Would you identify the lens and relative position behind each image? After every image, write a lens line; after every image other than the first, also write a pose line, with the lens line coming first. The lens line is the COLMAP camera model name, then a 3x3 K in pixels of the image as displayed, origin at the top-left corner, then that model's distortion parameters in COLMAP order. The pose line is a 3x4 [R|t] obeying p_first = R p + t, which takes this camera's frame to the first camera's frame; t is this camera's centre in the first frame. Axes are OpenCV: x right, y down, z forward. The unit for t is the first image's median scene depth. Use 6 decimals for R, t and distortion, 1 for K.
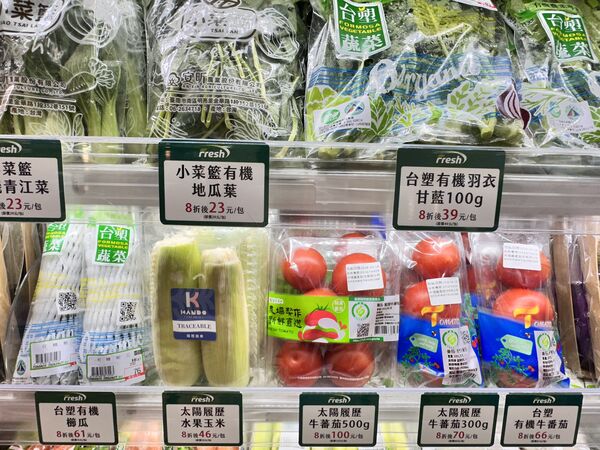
lens RADIAL K [[330.3, 0, 289.8], [0, 330.3, 241.2], [0, 0, 1]] dist [-0.002358, -0.000866]
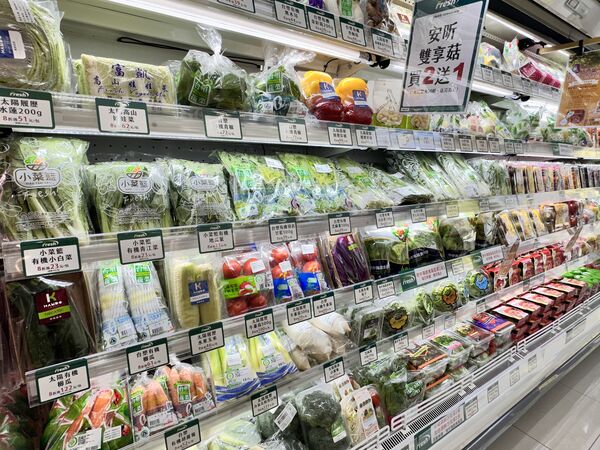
lens RADIAL K [[317.8, 0, 298.7], [0, 317.8, 225.0], [0, 0, 1]] dist [-0.000563, -0.000098]
pose [[0.835756, -0.113498, 0.537243, -0.819758], [0.193130, 0.976649, -0.094113, 0.094468], [-0.514017, 0.182413, 0.838160, -1.318630]]
